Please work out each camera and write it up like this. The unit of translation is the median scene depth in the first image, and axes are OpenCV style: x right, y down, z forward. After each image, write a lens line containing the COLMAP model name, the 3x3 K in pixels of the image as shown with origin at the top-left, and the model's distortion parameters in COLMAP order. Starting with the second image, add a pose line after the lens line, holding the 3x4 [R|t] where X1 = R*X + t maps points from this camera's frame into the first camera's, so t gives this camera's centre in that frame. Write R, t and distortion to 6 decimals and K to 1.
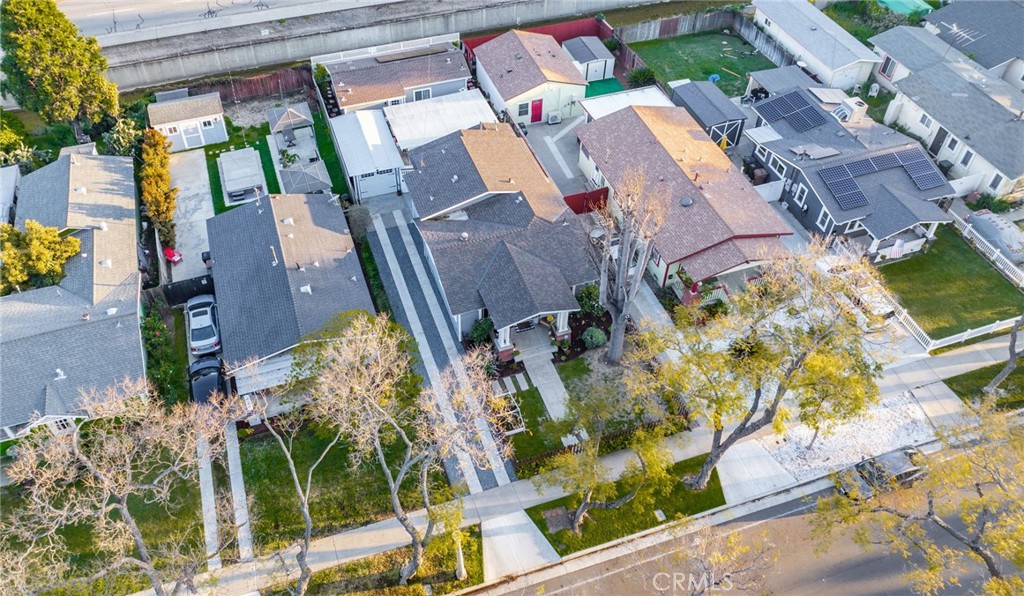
lens RADIAL K [[757.5, 0, 512.0], [0, 757.5, 298.0], [0, 0, 1]] dist [0.002422, 0.001148]
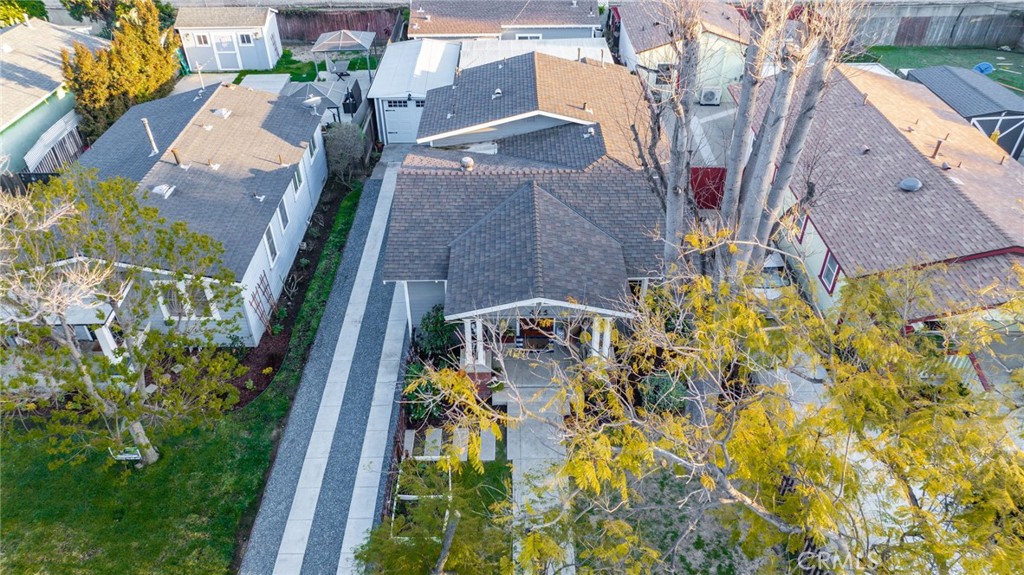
lens RADIAL K [[740.3, 0, 512.0], [0, 740.3, 287.5], [0, 0, 1]] dist [-0.058041, 0.095897]
pose [[0.948613, 0.178982, -0.260957, 0.097555], [-0.217936, 0.967442, -0.128689, 0.053076], [0.229428, 0.178948, 0.956734, 0.396480]]
